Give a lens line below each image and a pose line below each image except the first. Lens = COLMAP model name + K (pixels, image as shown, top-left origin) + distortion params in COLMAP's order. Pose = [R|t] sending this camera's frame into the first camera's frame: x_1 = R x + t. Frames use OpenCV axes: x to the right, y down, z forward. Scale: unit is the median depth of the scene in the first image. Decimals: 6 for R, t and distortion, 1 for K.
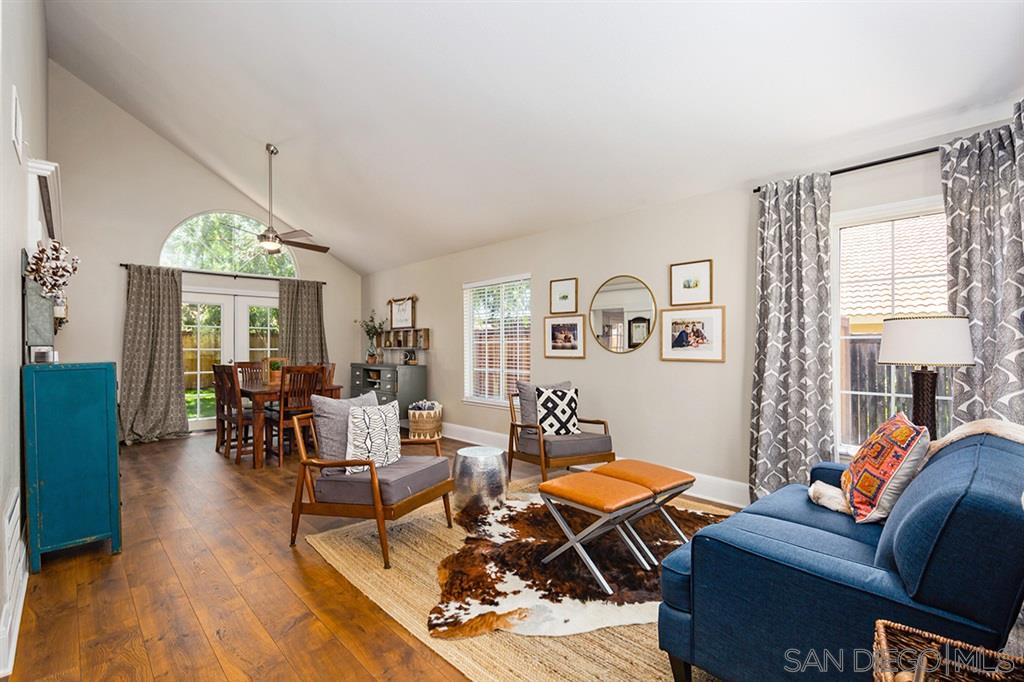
lens RADIAL K [[473.6, 0, 507.9], [0, 473.6, 341.4], [0, 0, 1]] dist [0.000248, 0.000023]
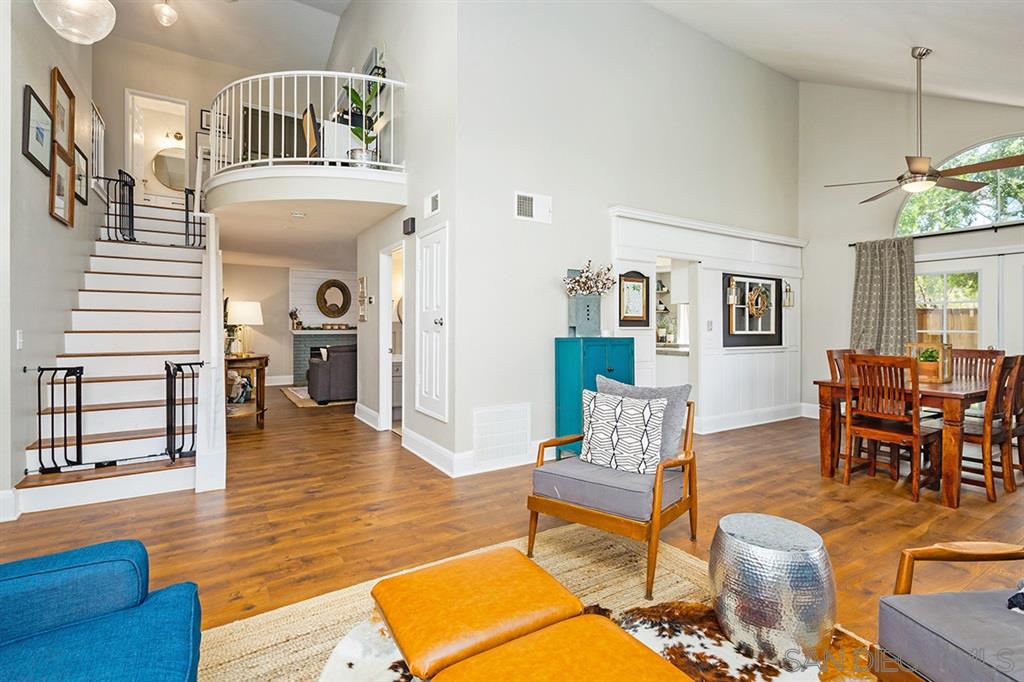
lens RADIAL K [[473.6, 0, 506.5], [0, 473.6, 333.0], [0, 0, 1]] dist [0.000248, 0.000023]
pose [[-0.193451, 0.004730, -0.981098, 0.496552], [-0.005331, 0.999969, 0.005872, 0.032304], [0.981095, 0.006366, -0.193420, 0.863815]]
